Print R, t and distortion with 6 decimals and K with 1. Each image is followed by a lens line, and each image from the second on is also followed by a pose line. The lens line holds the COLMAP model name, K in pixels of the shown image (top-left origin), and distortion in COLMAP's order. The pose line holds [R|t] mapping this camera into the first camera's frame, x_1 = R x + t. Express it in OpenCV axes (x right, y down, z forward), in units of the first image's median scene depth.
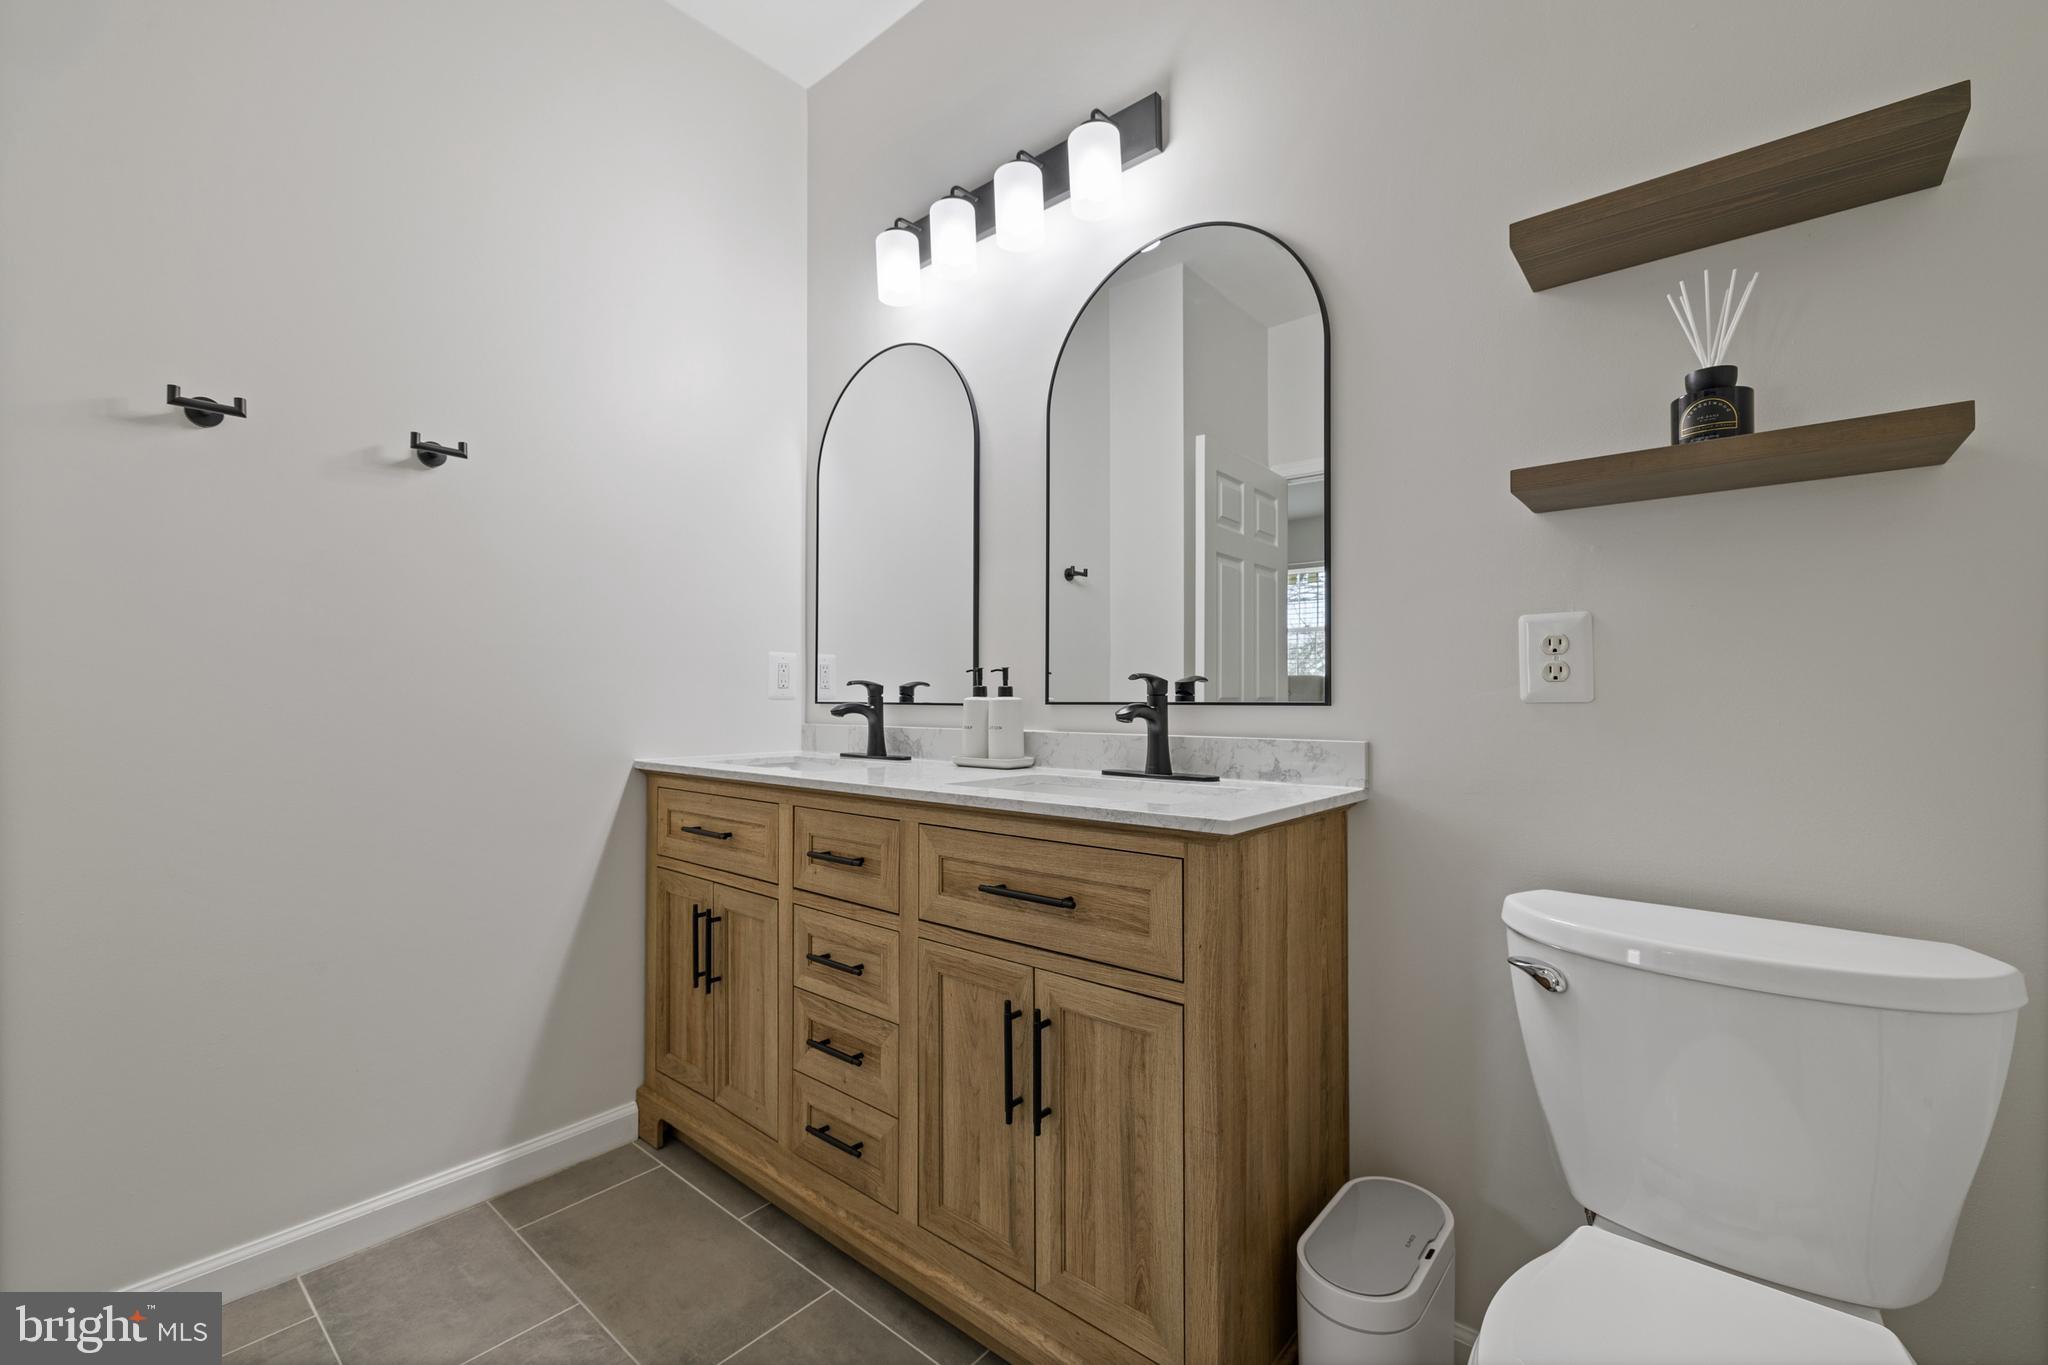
lens RADIAL K [[857.2, 0, 1019.9], [0, 857.2, 683.5], [0, 0, 1]] dist [-0.000227, 0.000722]
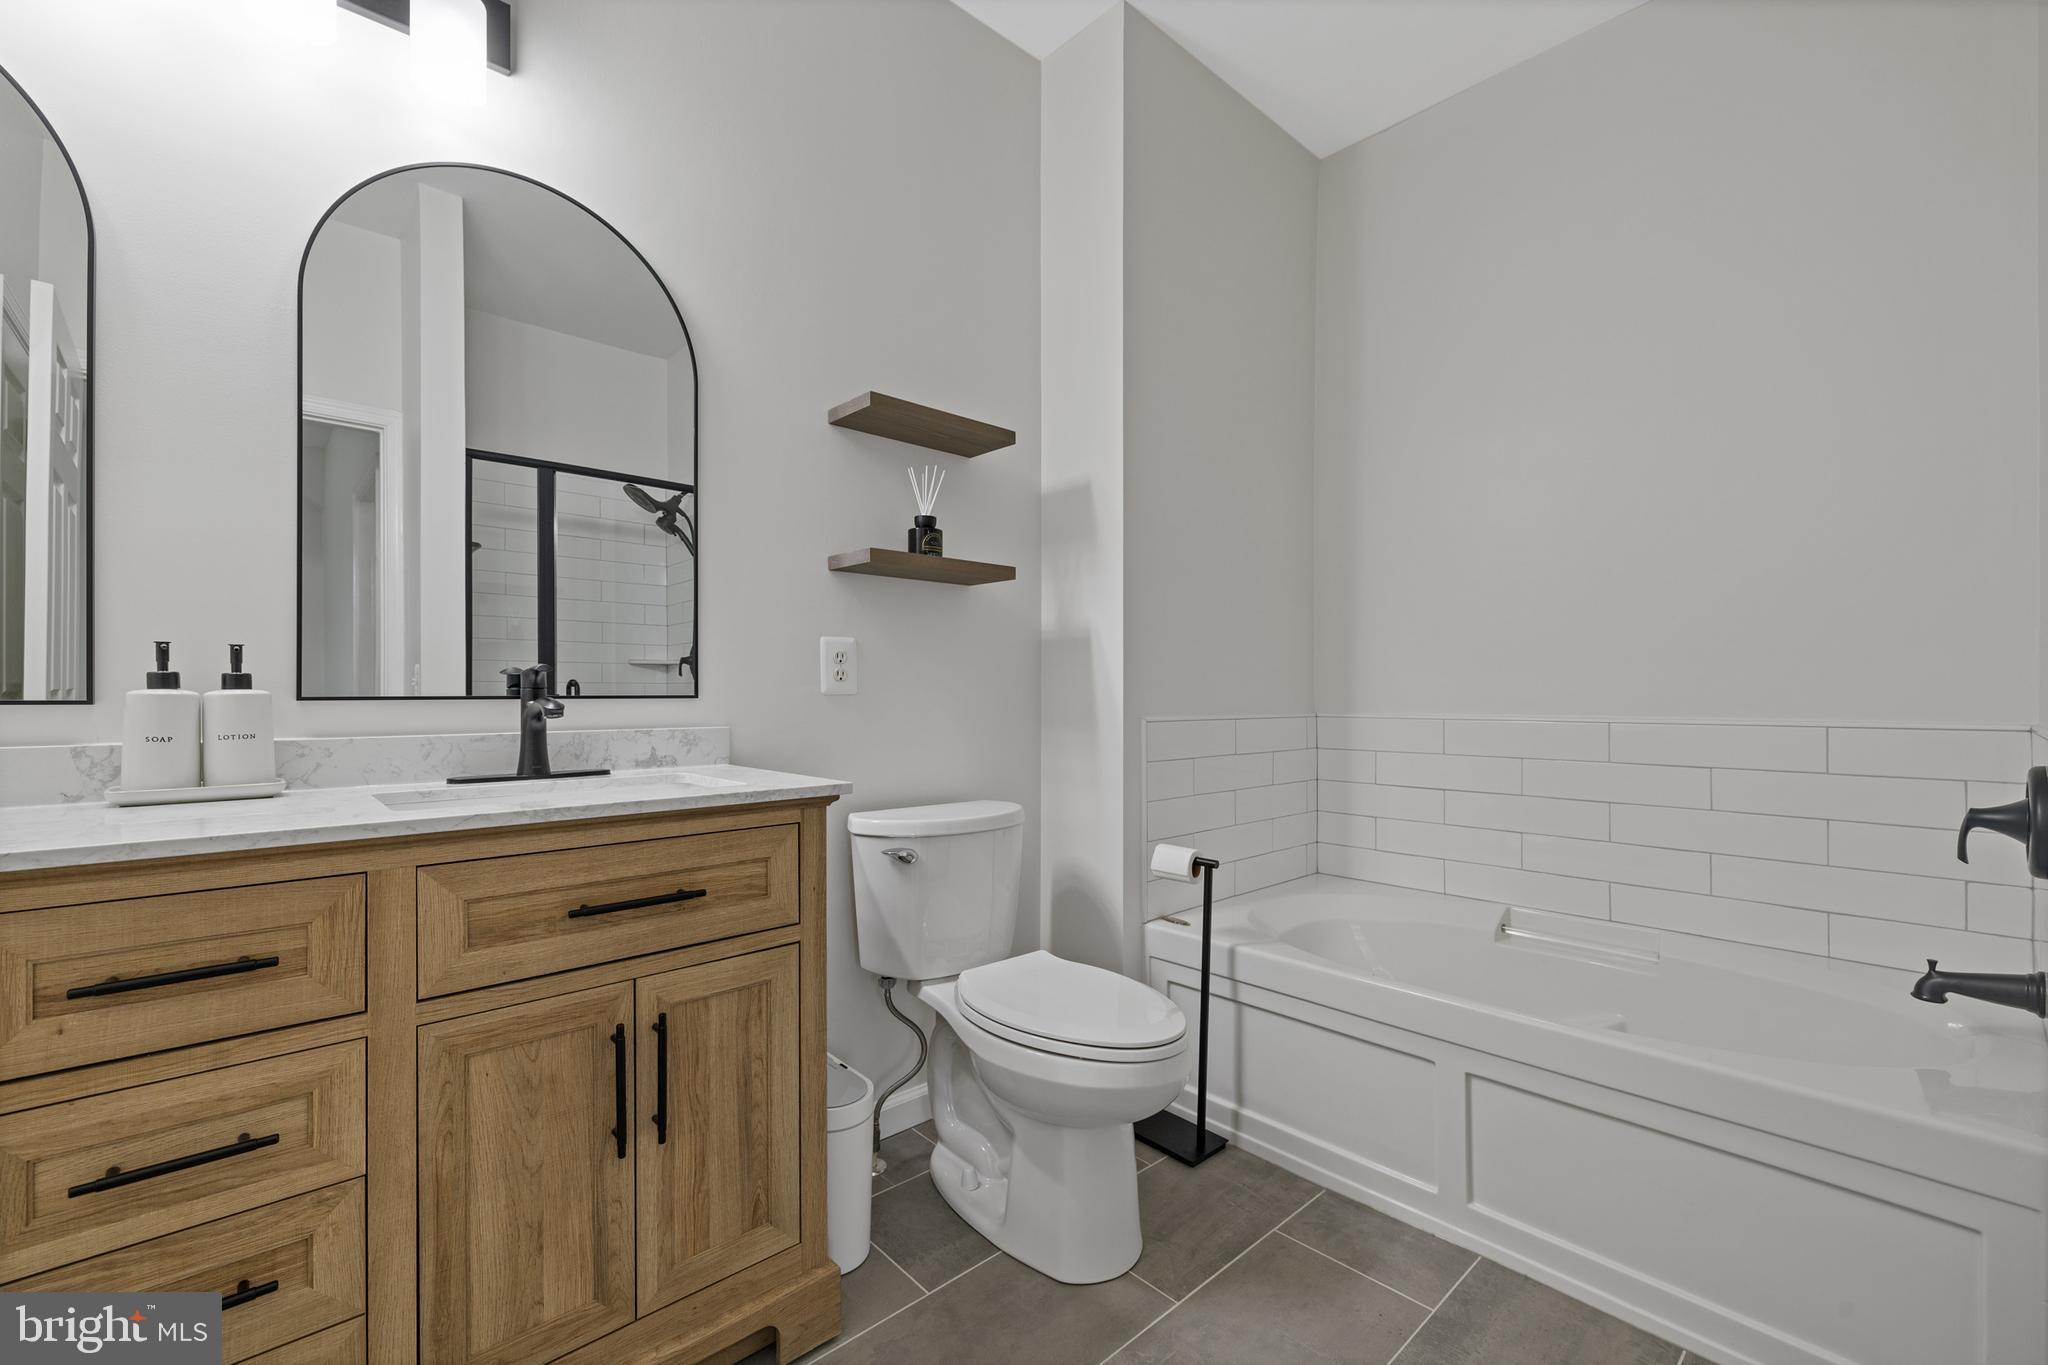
lens RADIAL K [[857.2, 0, 1021.3], [0, 857.2, 690.9], [0, 0, 1]] dist [-0.000227, 0.000722]
pose [[0.118652, 0.003489, 0.992930, -0.835858], [-0.016846, 0.999857, -0.001501, 0.010854], [-0.992793, -0.016549, 0.118694, 0.459910]]
